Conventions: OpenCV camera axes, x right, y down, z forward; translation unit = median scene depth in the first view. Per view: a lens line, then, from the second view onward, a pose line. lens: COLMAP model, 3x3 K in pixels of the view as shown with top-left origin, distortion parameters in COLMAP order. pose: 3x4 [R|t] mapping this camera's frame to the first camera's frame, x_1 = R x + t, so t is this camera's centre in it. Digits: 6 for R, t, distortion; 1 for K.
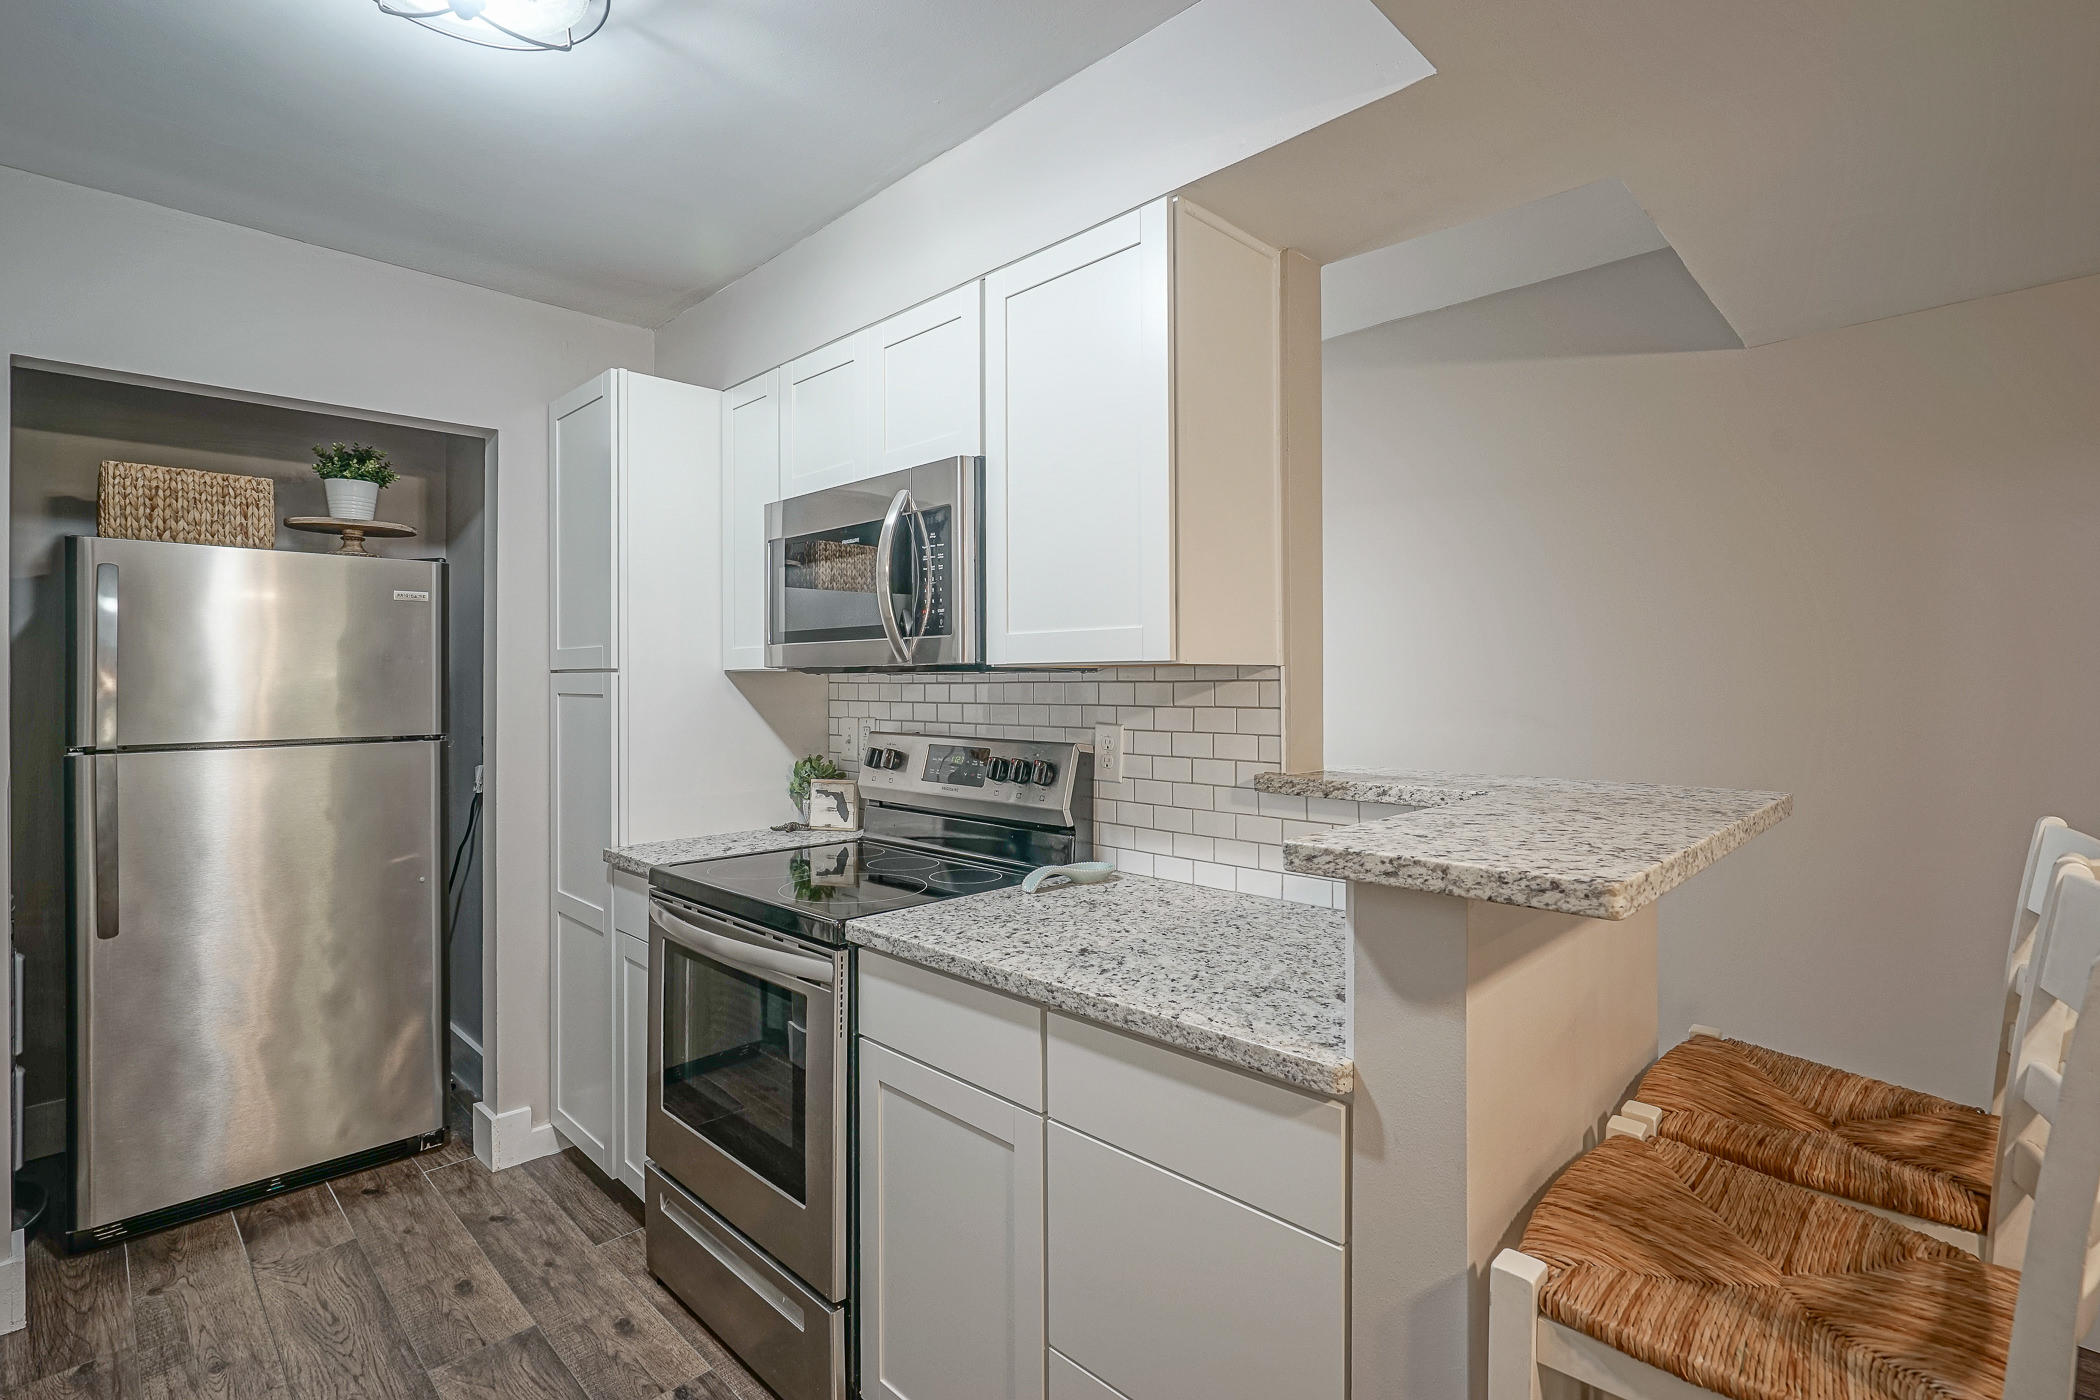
lens RADIAL K [[979.3, 0, 1057.9], [0, 979.3, 675.9], [0, 0, 1]] dist [-0.006100, 0.004039]
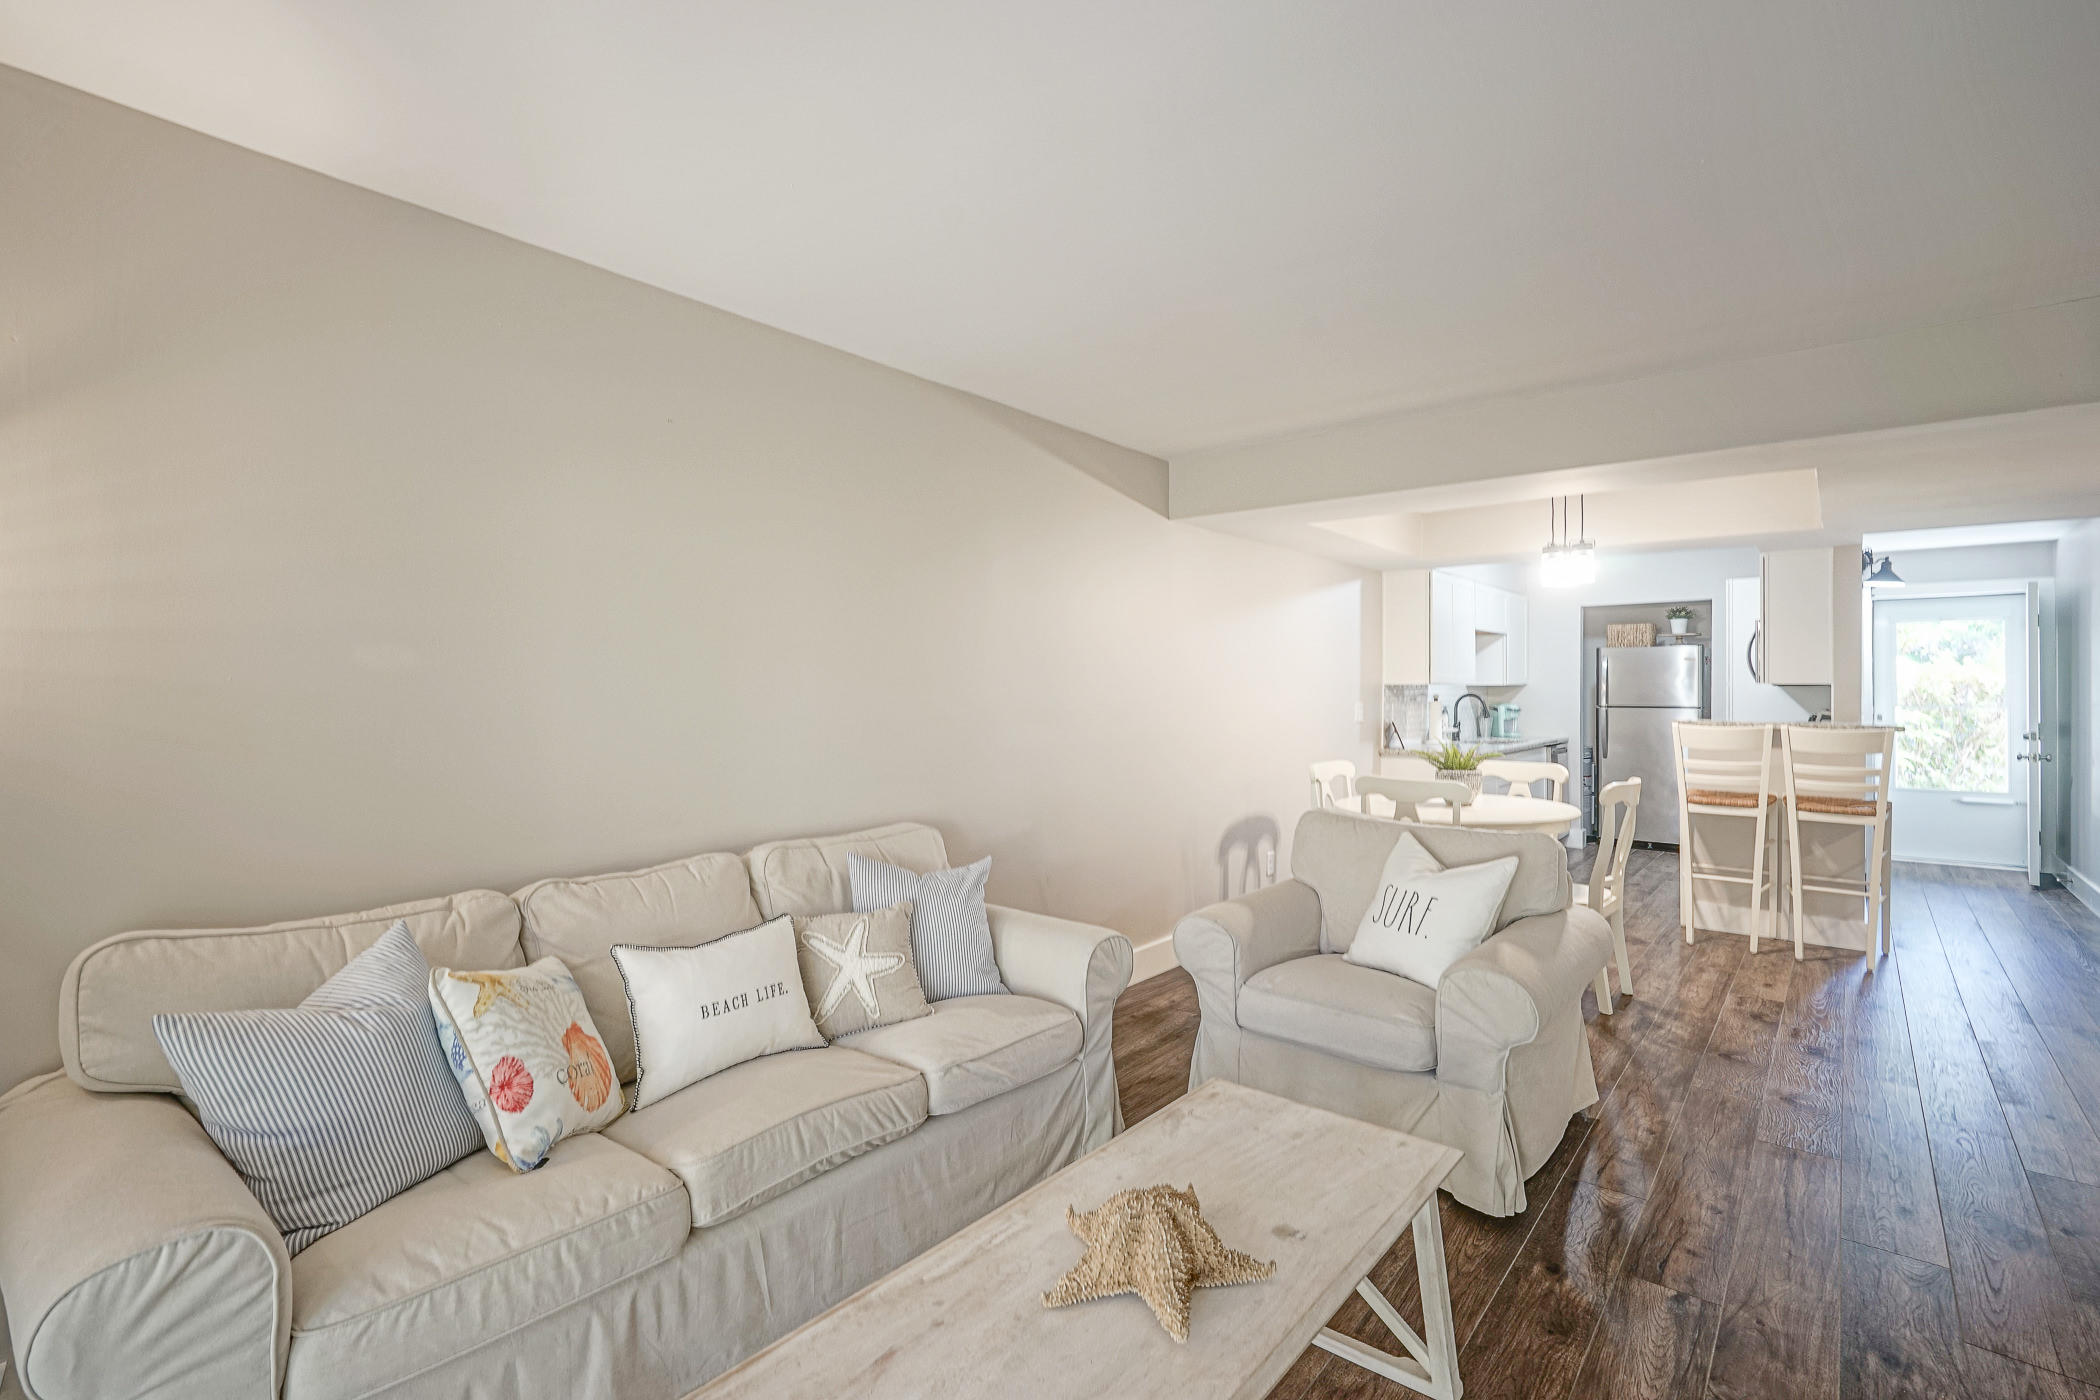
lens RADIAL K [[958.8, 0, 1060.3], [0, 958.8, 687.4], [0, 0, 1]] dist [-0.001495, 0.000317]
pose [[0.084829, 0.005968, -0.996378, 2.434237], [0.002976, 0.999976, 0.006243, -0.022285], [0.996391, -0.003495, 0.084809, -1.335463]]
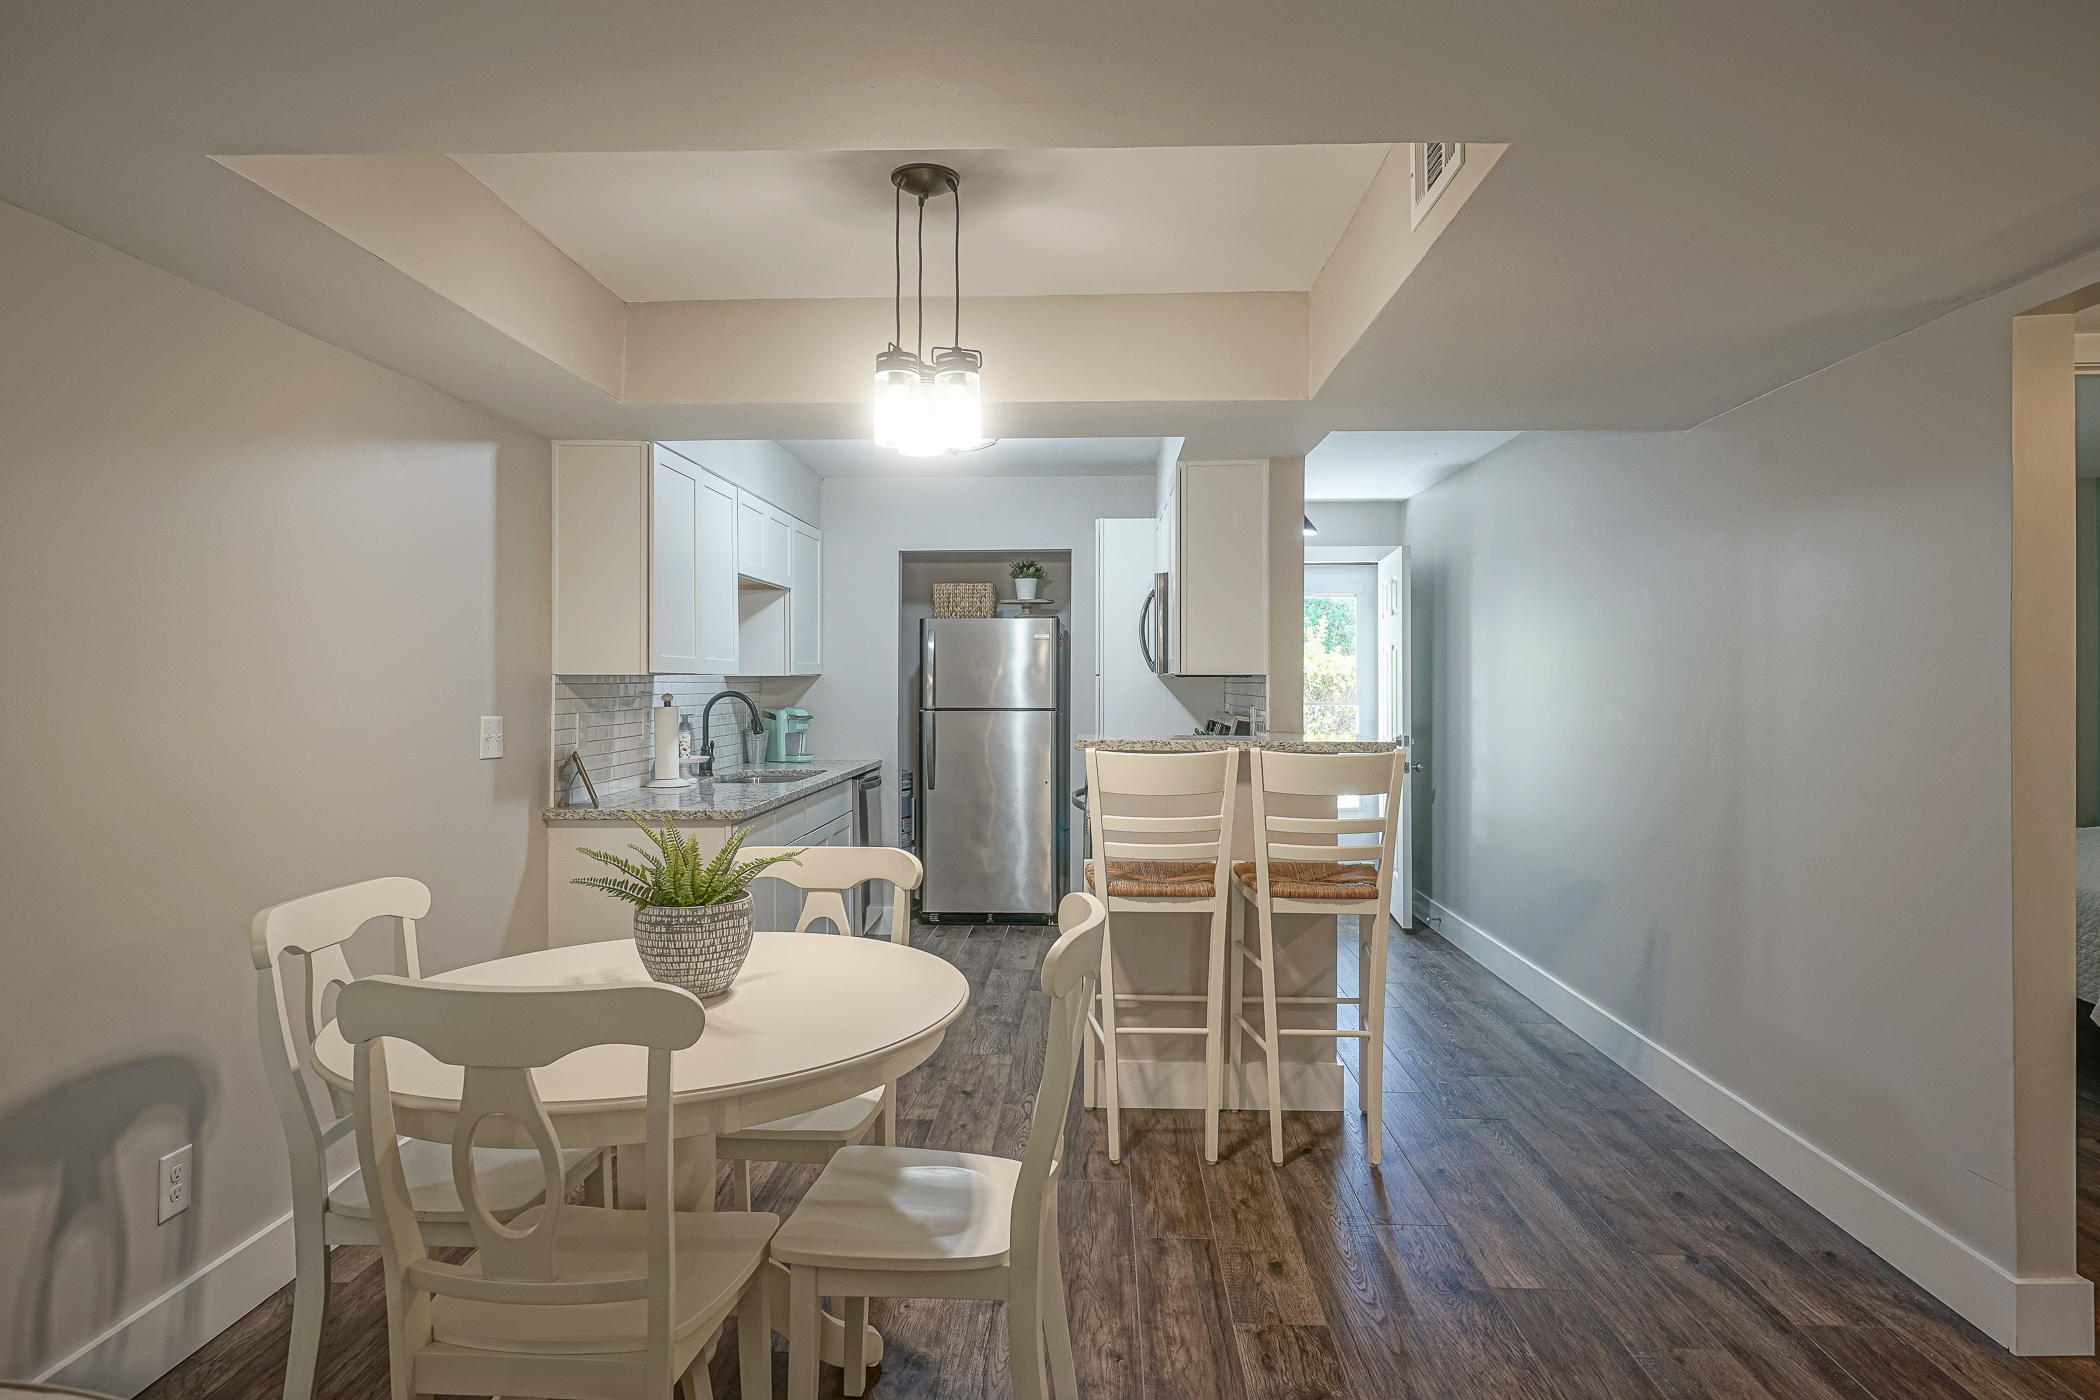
lens RADIAL K [[1230.7, 0, 1053.9], [0, 1230.7, 679.4], [0, 0, 1]] dist [0.003958, 0.000465]
pose [[0.671778, 0.004516, -0.740739, 1.423388], [0.000243, 0.999980, 0.006317, -0.014528], [0.740753, -0.004423, 0.671763, -0.770974]]
